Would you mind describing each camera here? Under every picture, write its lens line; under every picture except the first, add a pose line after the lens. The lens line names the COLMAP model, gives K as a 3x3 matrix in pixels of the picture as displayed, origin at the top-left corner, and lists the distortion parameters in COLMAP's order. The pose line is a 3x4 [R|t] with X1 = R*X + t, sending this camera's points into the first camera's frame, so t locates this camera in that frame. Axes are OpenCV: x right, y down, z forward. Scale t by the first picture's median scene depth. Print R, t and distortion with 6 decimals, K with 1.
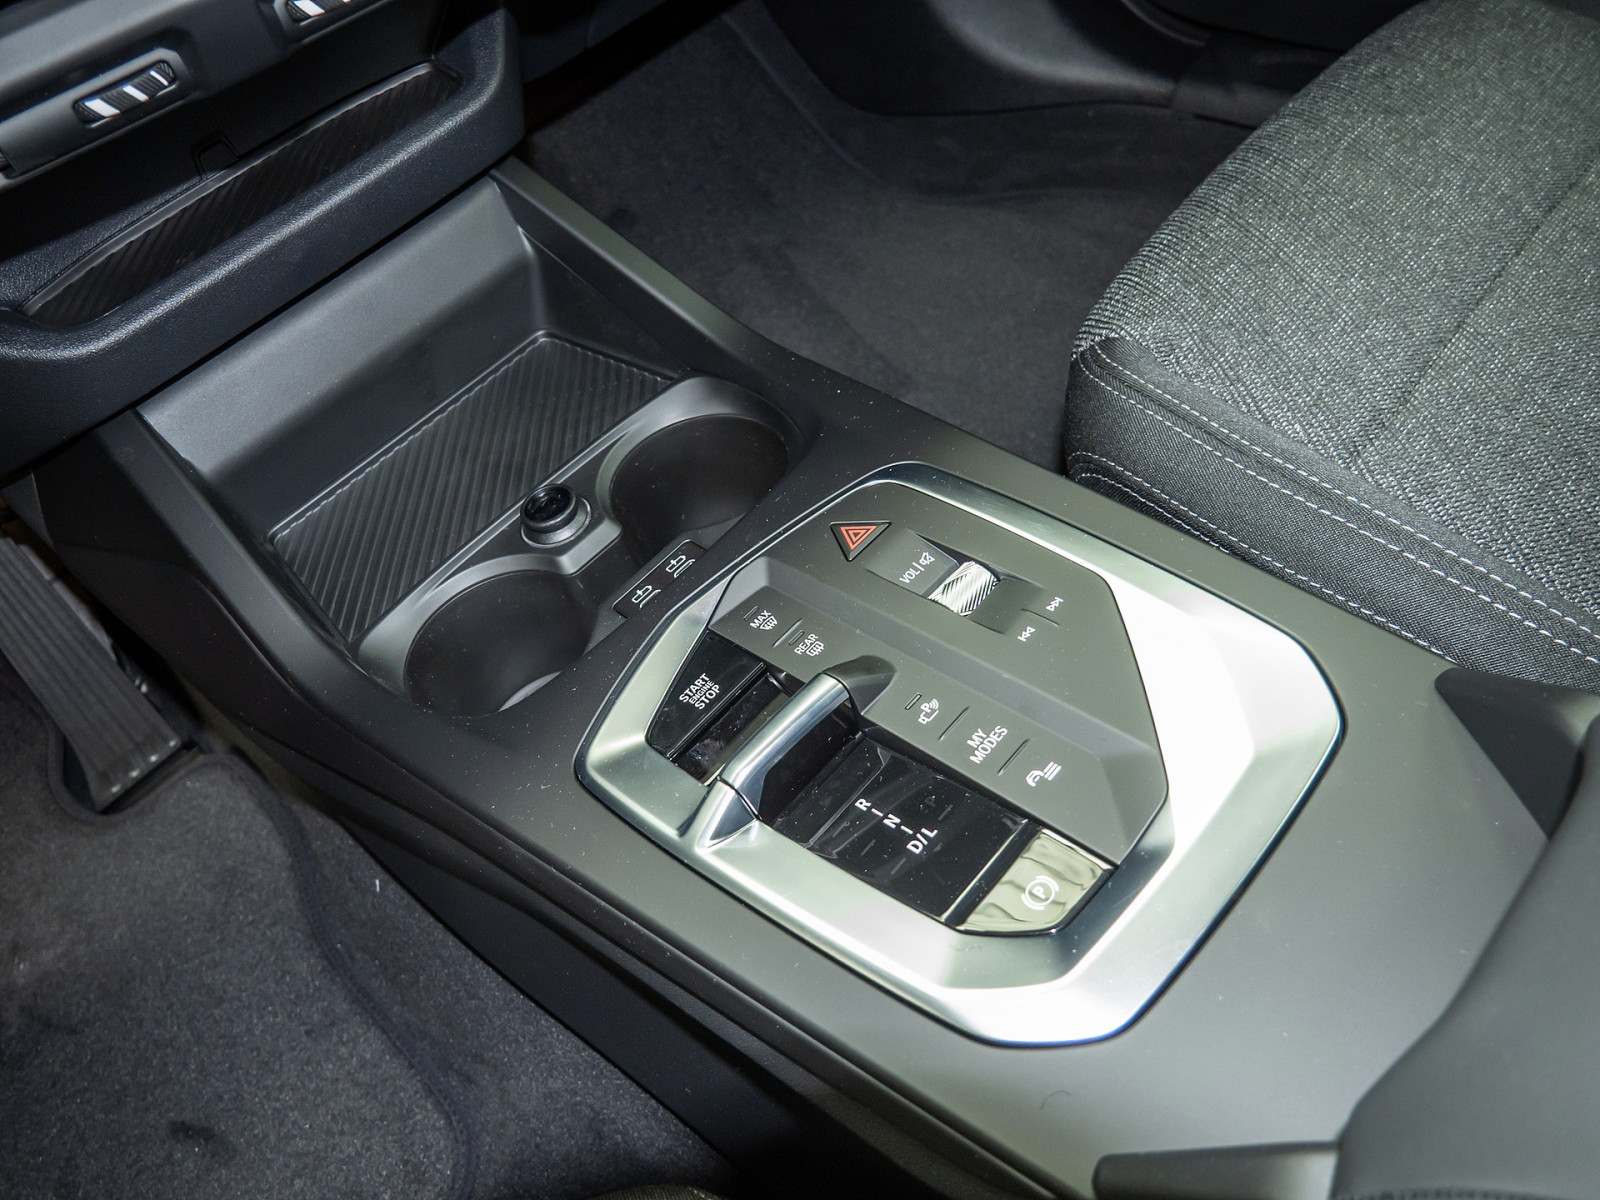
lens RADIAL K [[1142.9, 0, 793.3], [0, 1142.9, 603.4], [0, 0, 1]] dist [-0.048649, 0.004188]
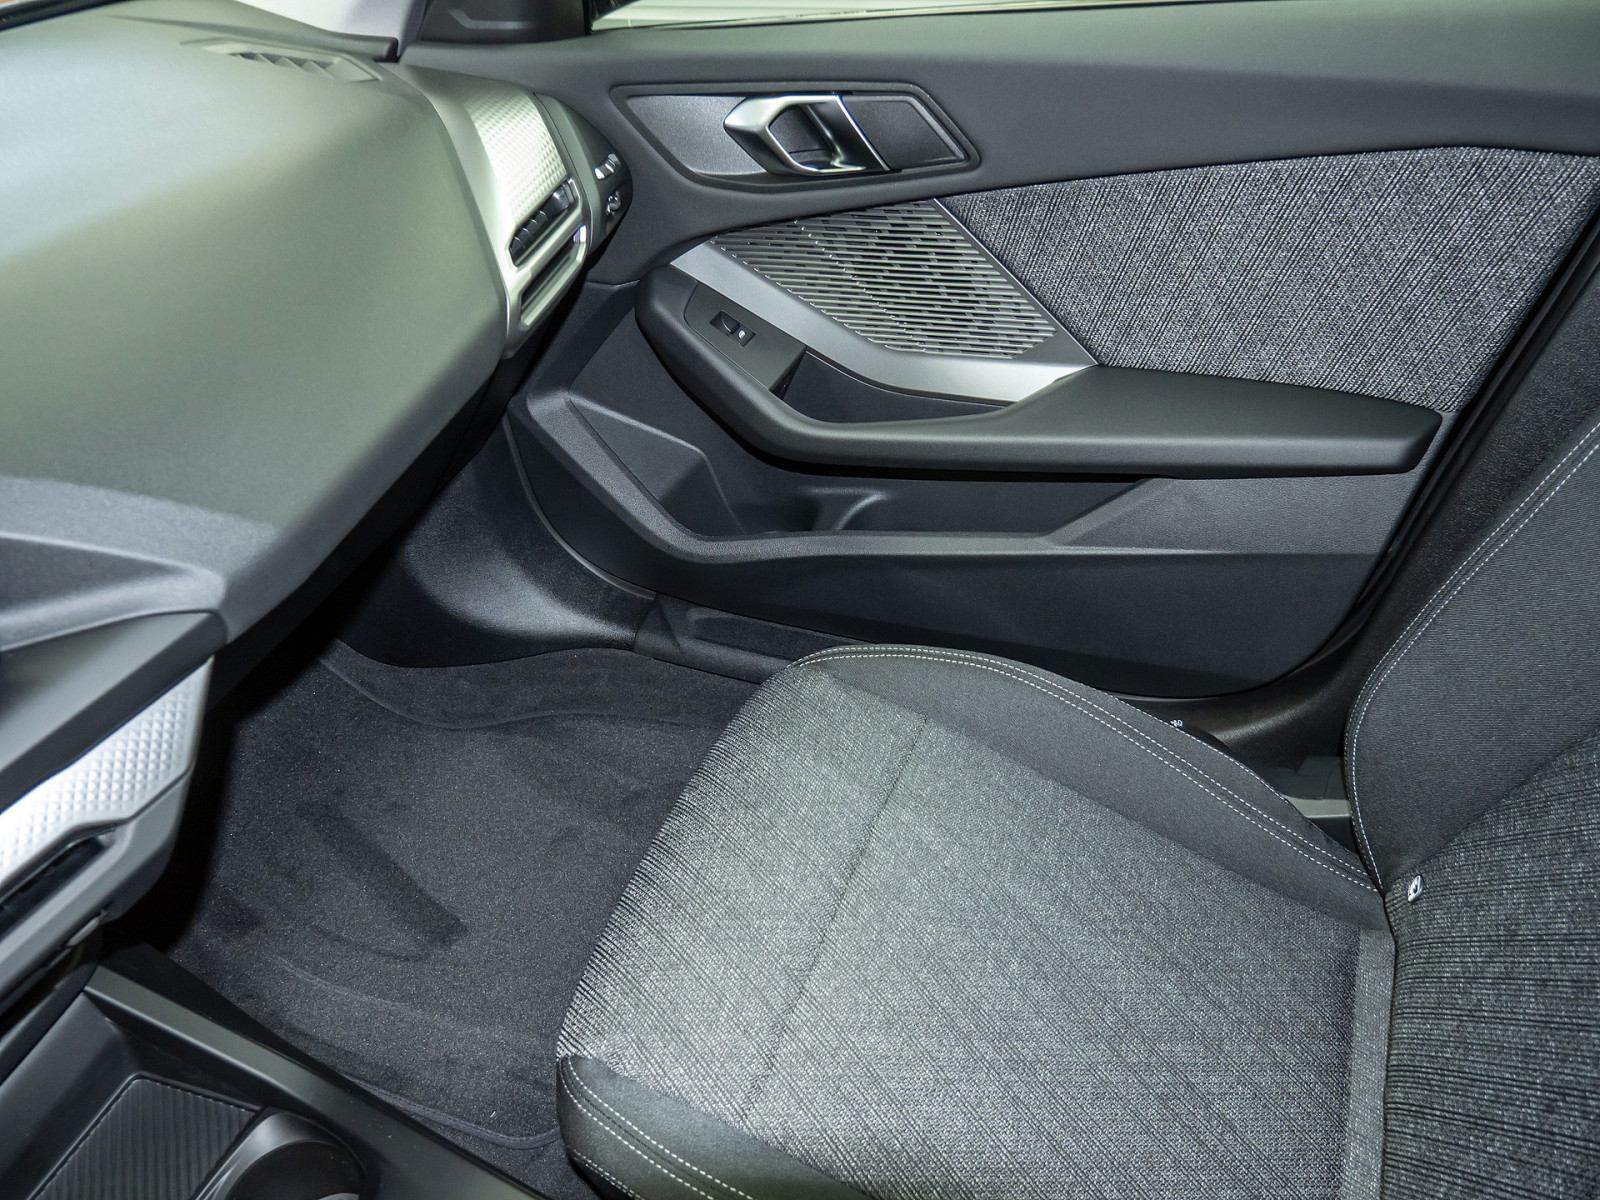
lens RADIAL K [[1142.9, 0, 793.3], [0, 1142.9, 603.4], [0, 0, 1]] dist [-0.048649, 0.004188]
pose [[0.926355, -0.129606, 0.353650, 0.090273], [0.193867, 0.969075, -0.152671, -0.483661], [-0.322926, 0.209989, 0.922834, -0.510366]]
